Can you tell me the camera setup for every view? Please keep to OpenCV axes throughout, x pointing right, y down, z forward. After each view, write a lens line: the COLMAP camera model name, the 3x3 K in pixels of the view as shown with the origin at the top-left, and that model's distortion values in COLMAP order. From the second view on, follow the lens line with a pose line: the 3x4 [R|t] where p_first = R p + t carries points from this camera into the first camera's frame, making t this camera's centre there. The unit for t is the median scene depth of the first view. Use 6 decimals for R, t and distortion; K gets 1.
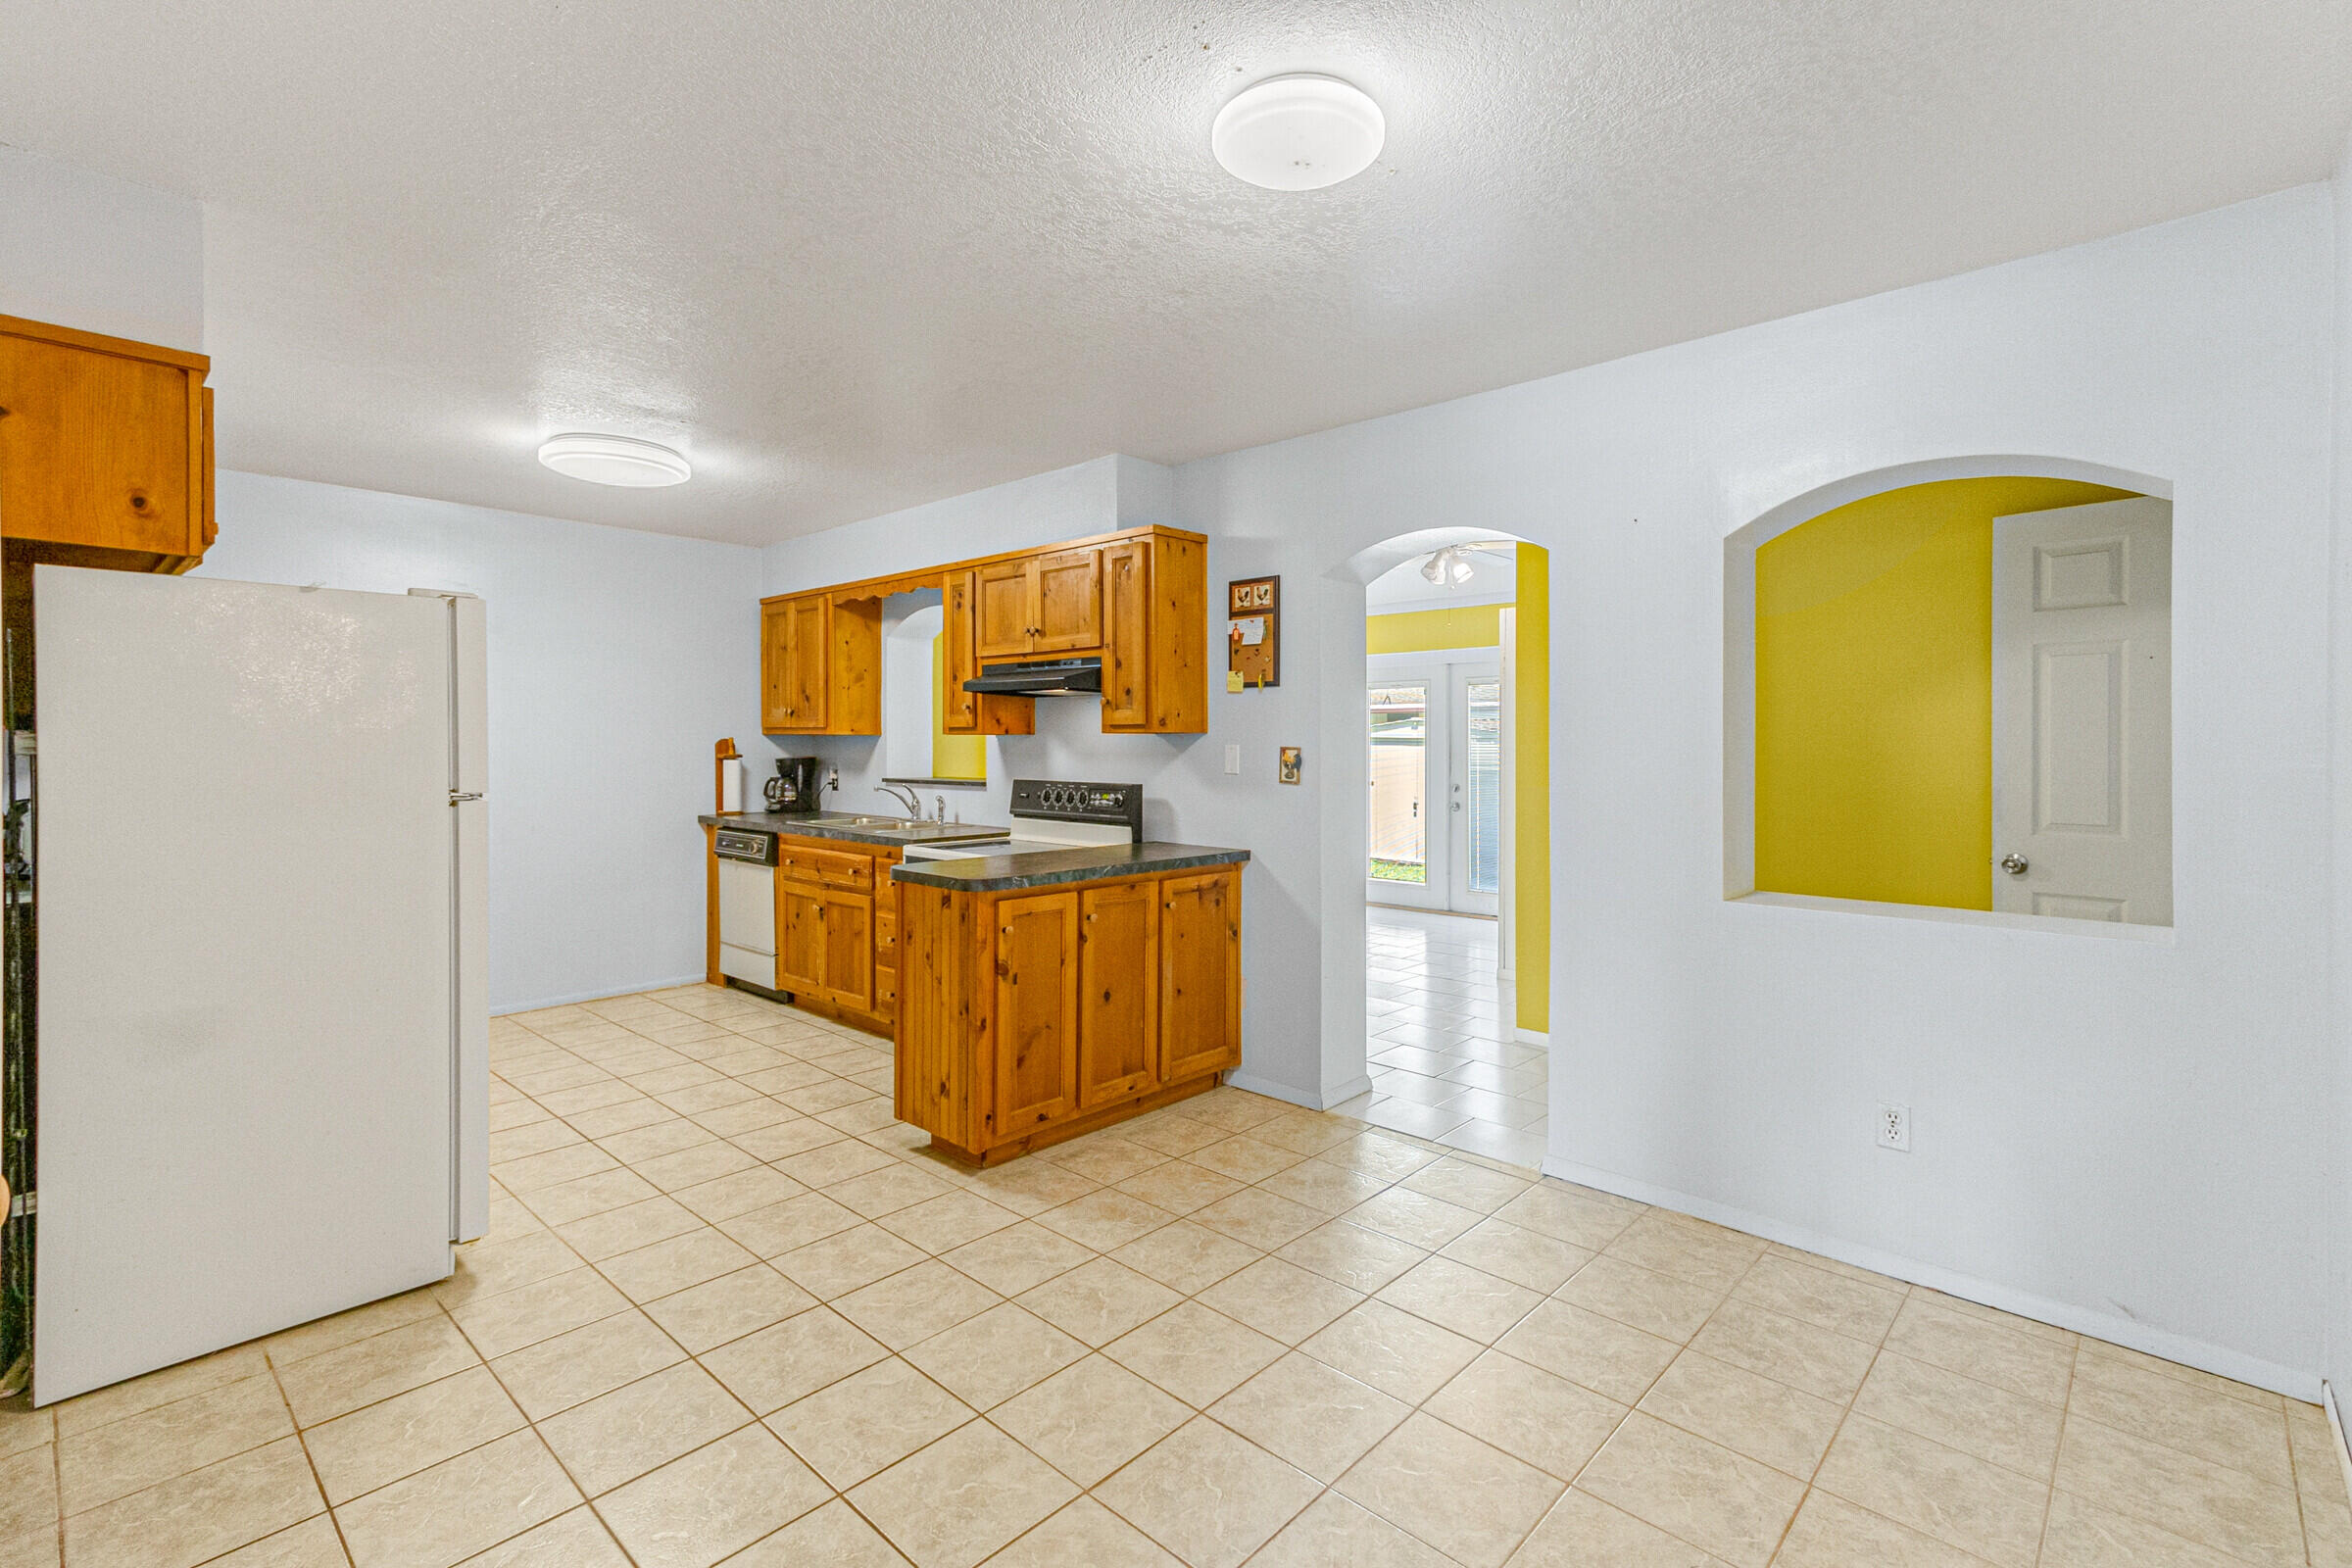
lens RADIAL K [[1073.8, 0, 1159.2], [0, 1073.8, 753.2], [0, 0, 1]] dist [0.021015, 0.000171]
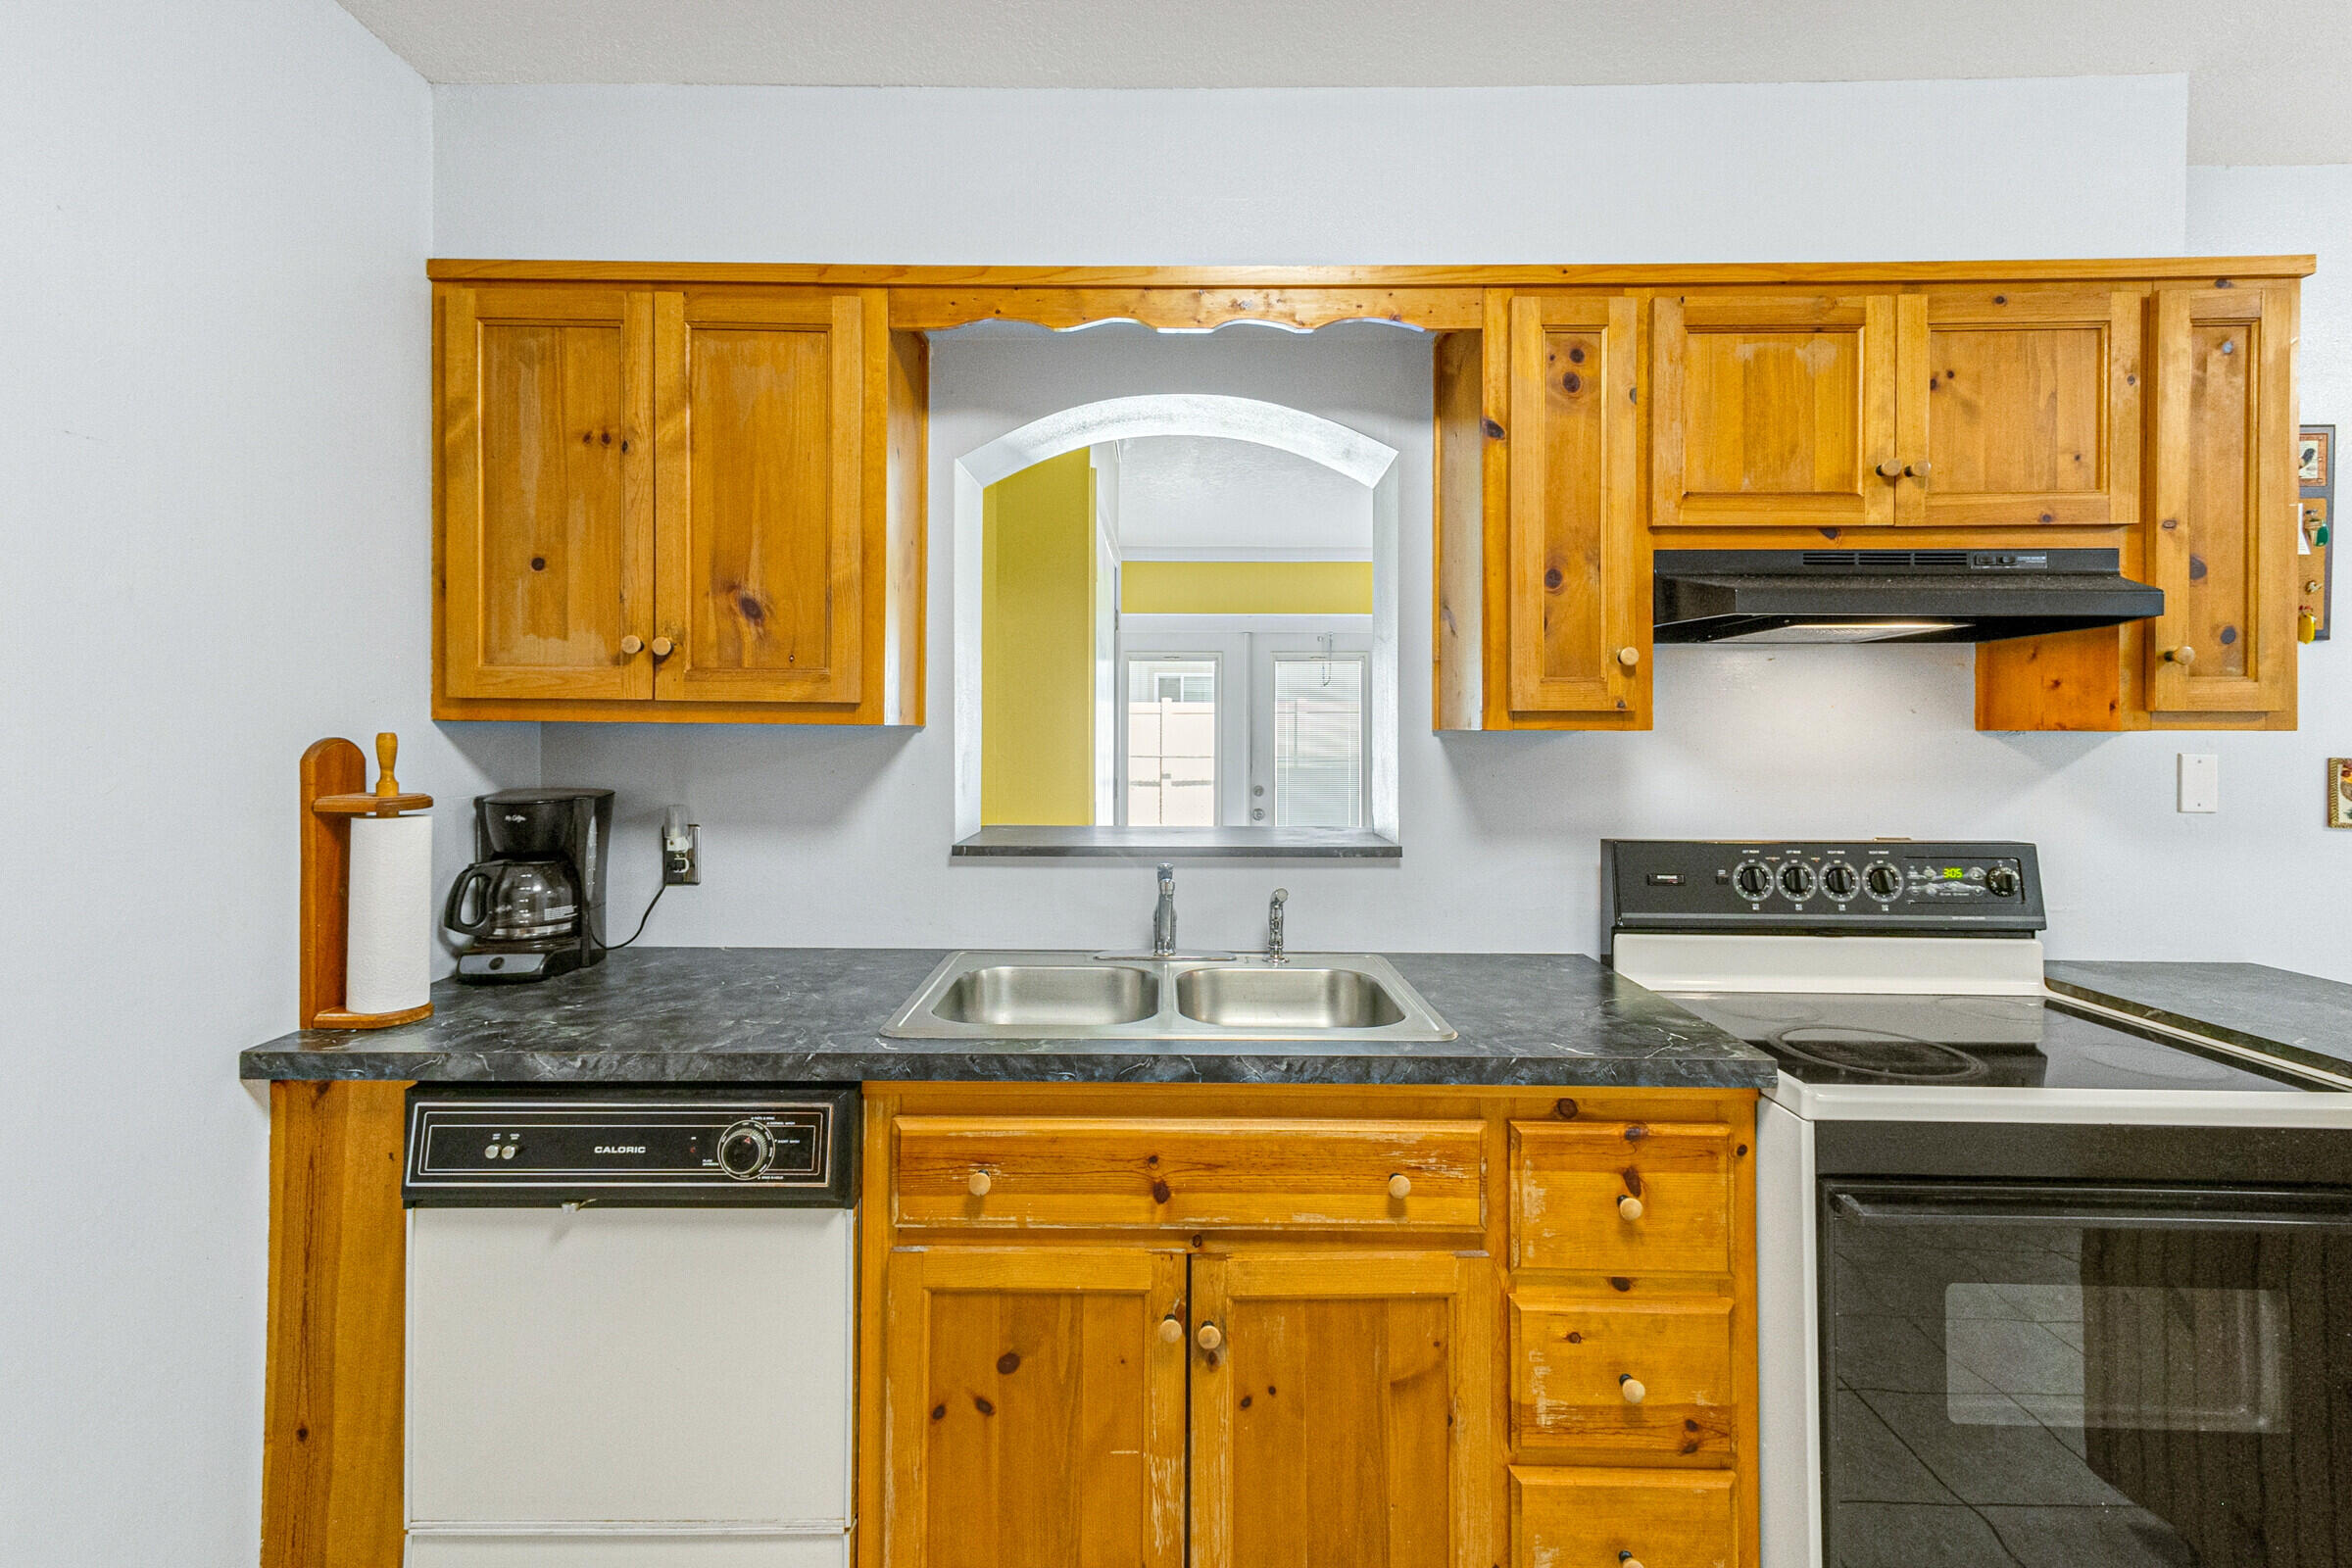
lens RADIAL K [[1073.8, 0, 1160.5], [0, 1073.8, 725.2], [0, 0, 1]] dist [0.021015, 0.000171]
pose [[0.731401, 0.002027, 0.681944, -0.614643], [0.004609, 0.999958, -0.007915, -0.019100], [-0.681932, 0.008932, 0.731361, 0.932969]]
